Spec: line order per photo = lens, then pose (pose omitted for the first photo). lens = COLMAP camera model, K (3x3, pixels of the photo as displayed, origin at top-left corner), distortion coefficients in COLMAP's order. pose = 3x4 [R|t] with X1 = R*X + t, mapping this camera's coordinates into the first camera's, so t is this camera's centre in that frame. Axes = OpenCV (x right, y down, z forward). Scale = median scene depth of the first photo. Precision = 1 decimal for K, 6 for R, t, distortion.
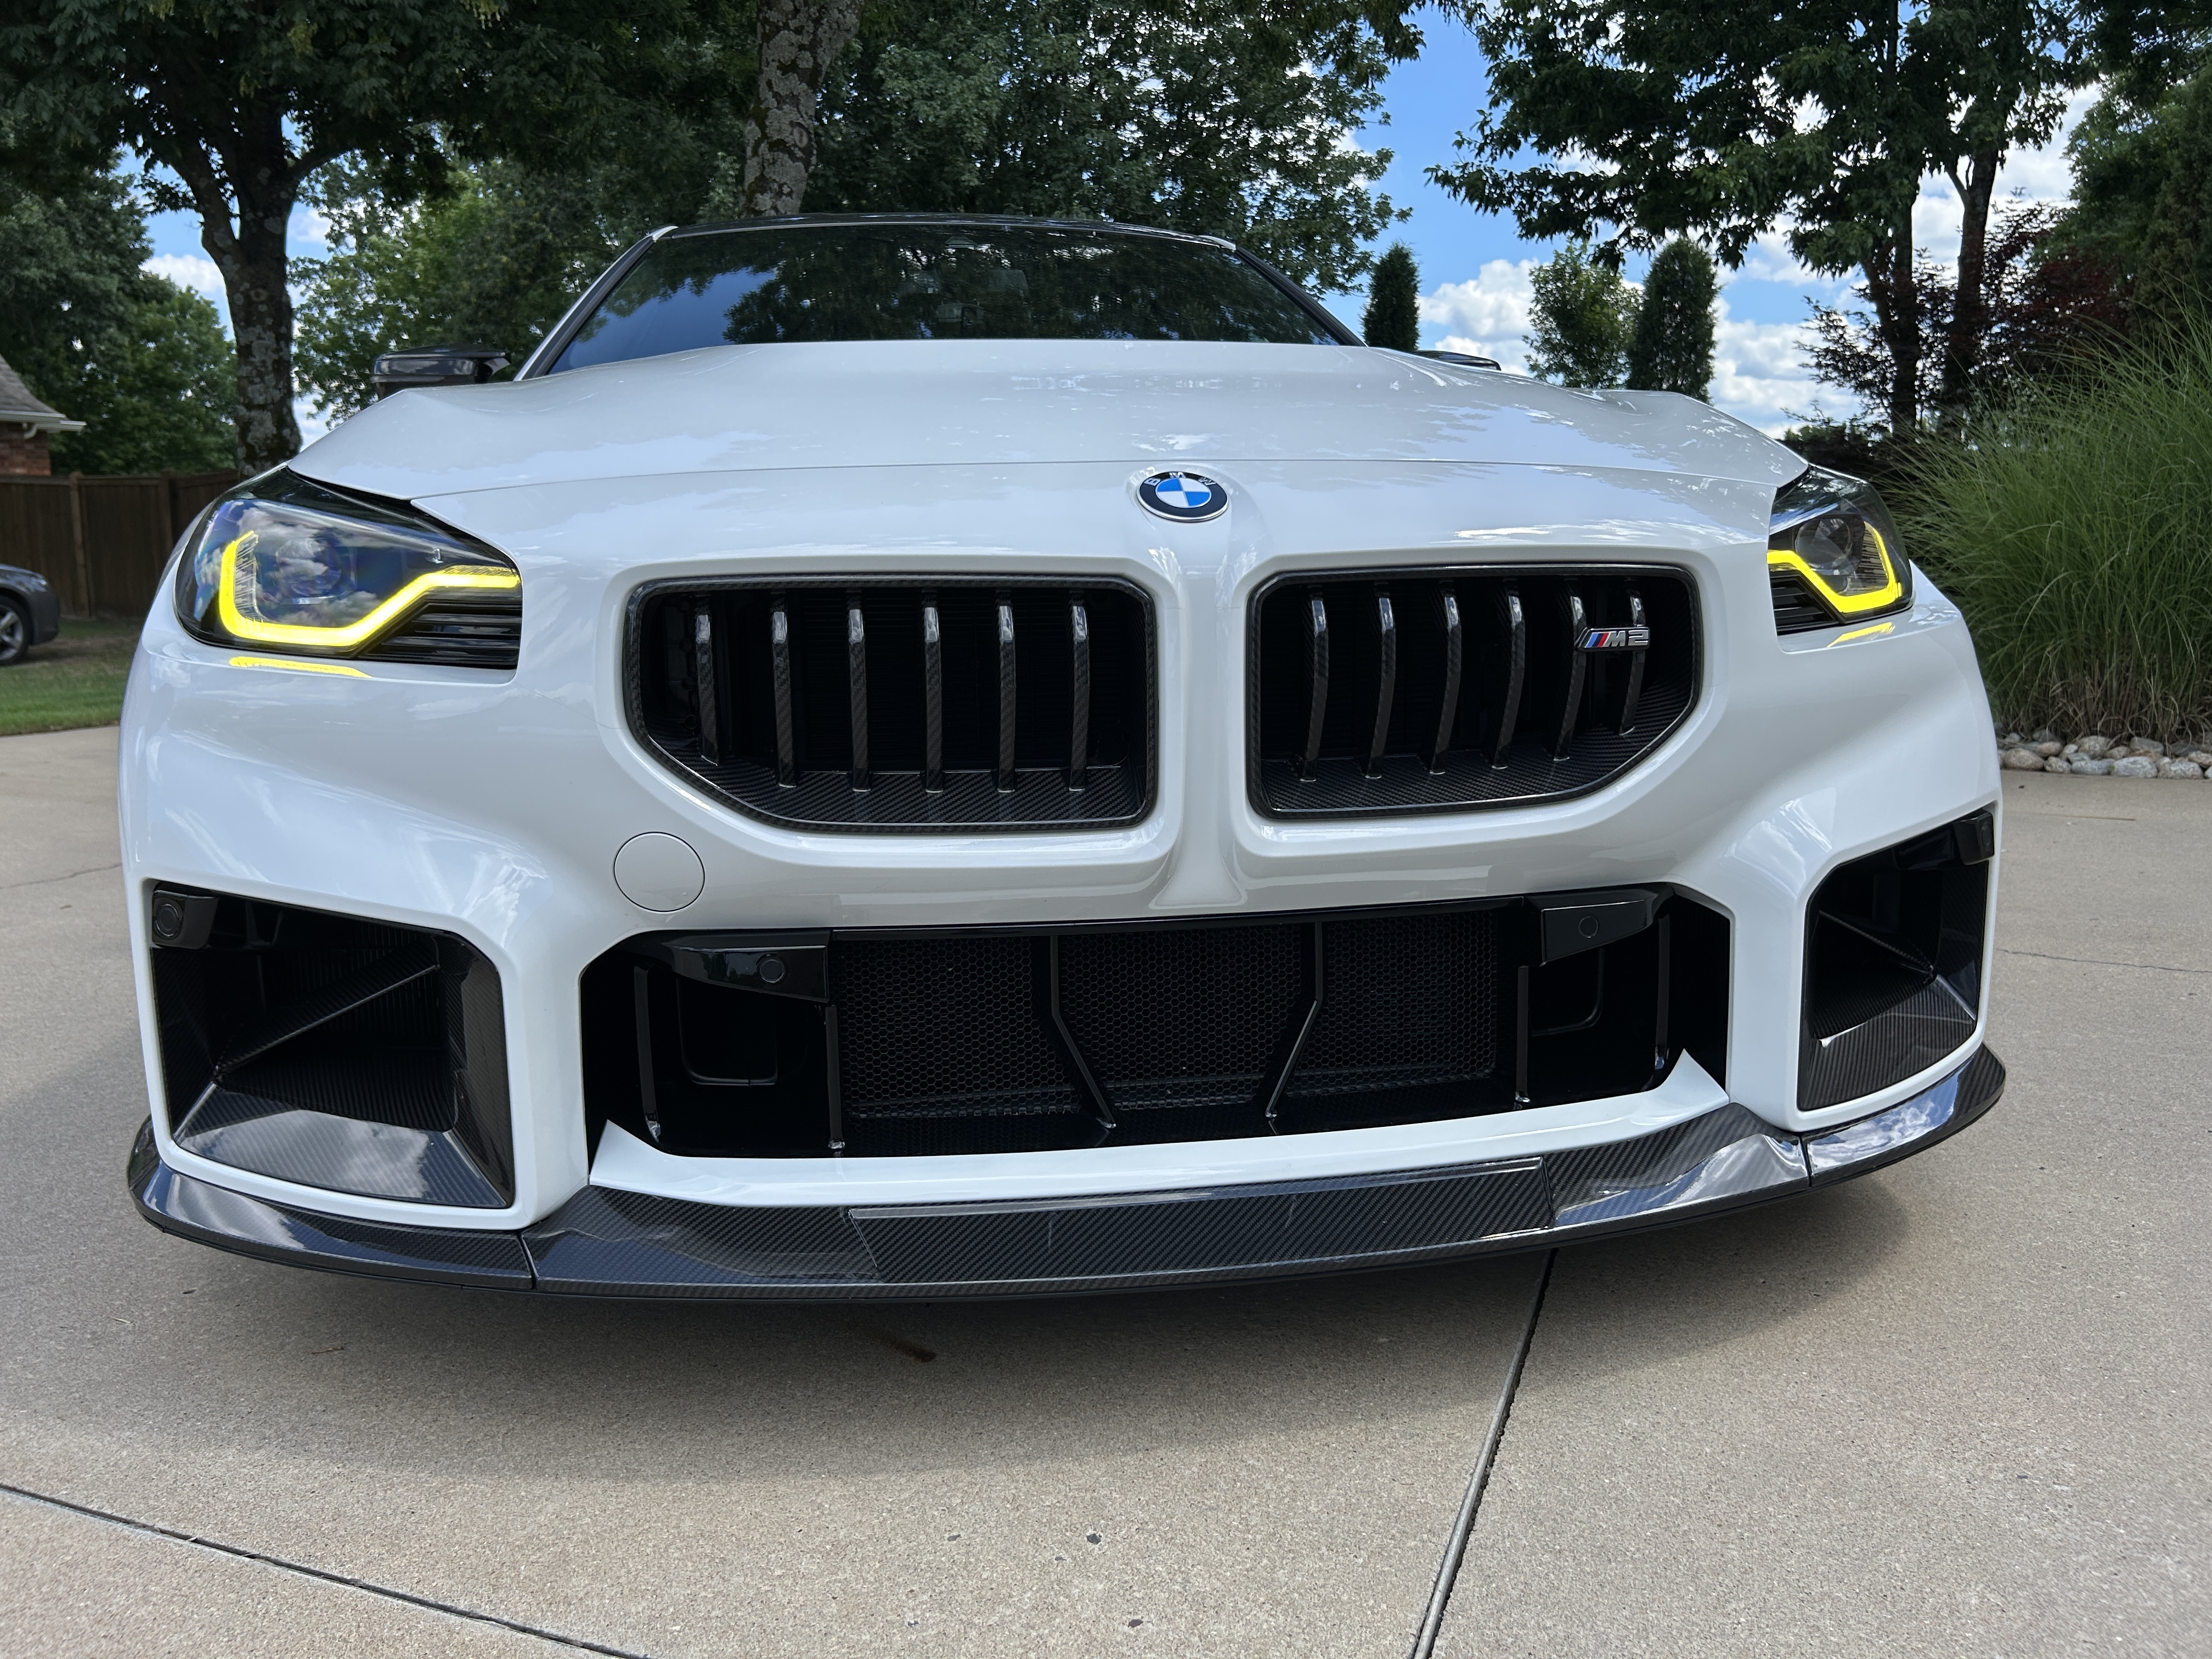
lens RADIAL K [[1672.4, 0, 1112.1], [0, 1672.4, 874.1], [0, 0, 1]] dist [0.076088, -0.046815]
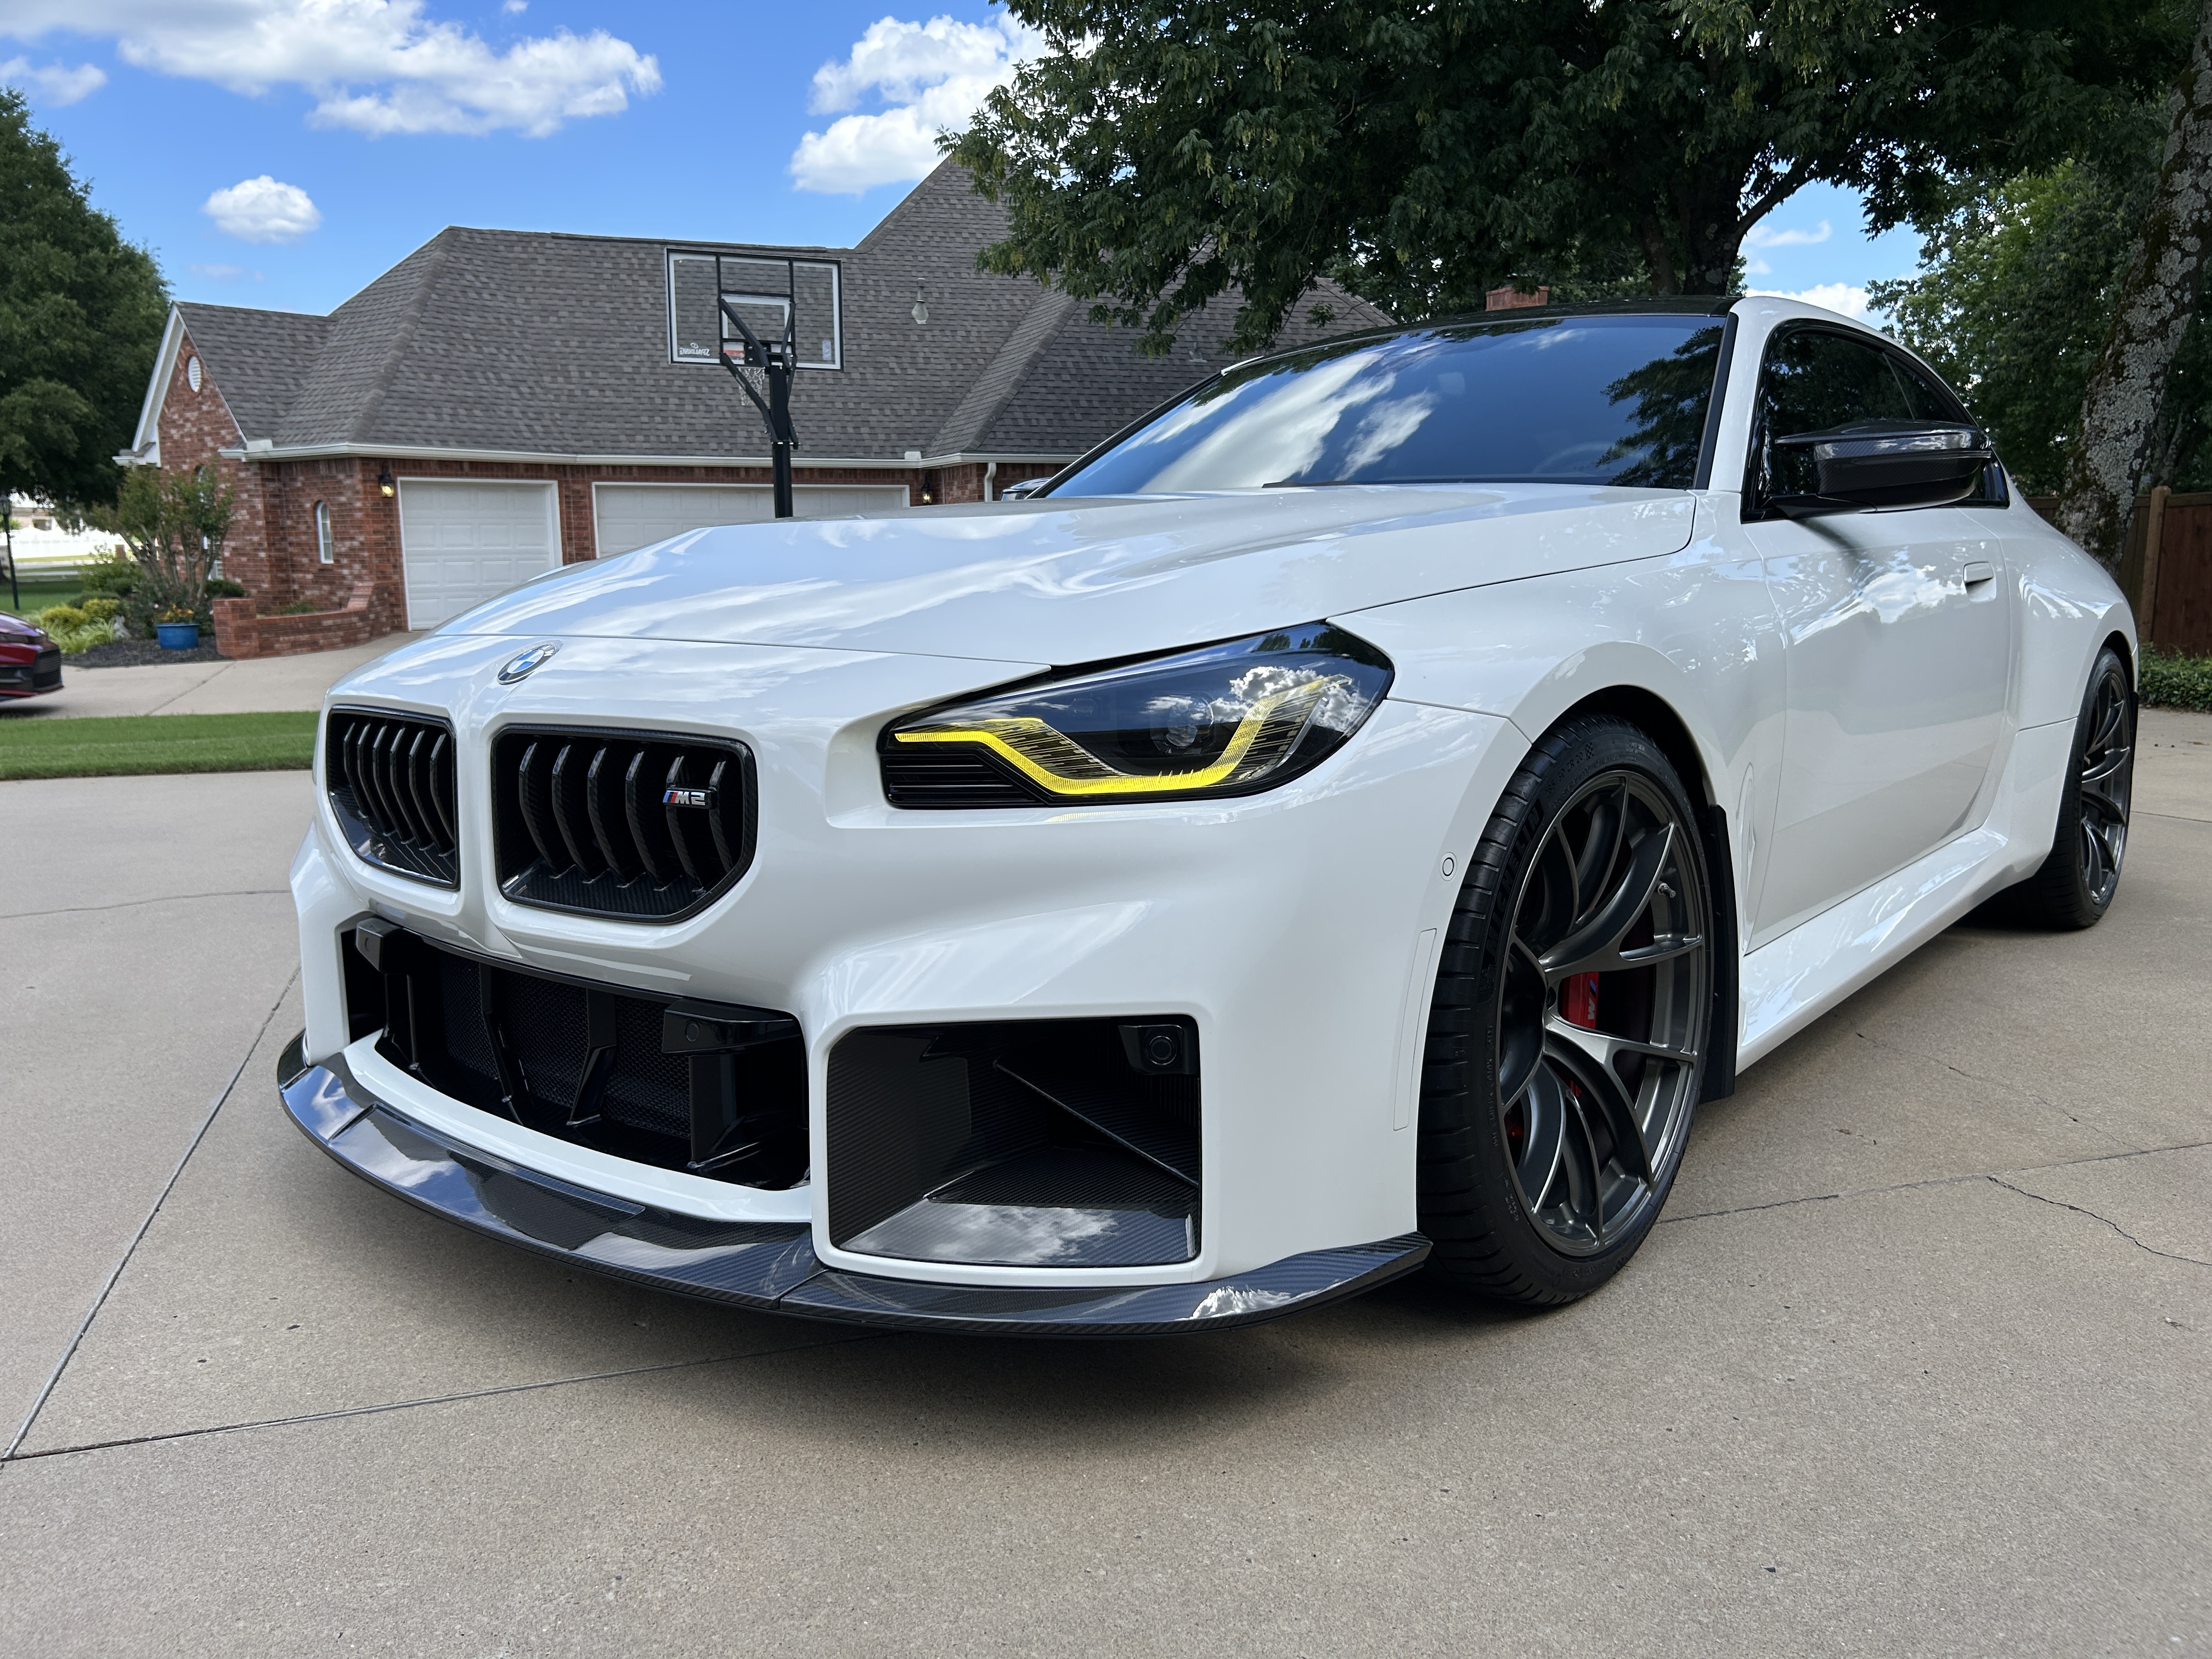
lens RADIAL K [[1672.4, 0, 1112.1], [0, 1672.4, 874.1], [0, 0, 1]] dist [0.076088, -0.046815]
pose [[0.650158, 0.149081, -0.745029, 0.122640], [-0.153823, 0.986083, 0.063081, -0.018336], [0.744065, 0.073590, 0.664042, 0.037306]]
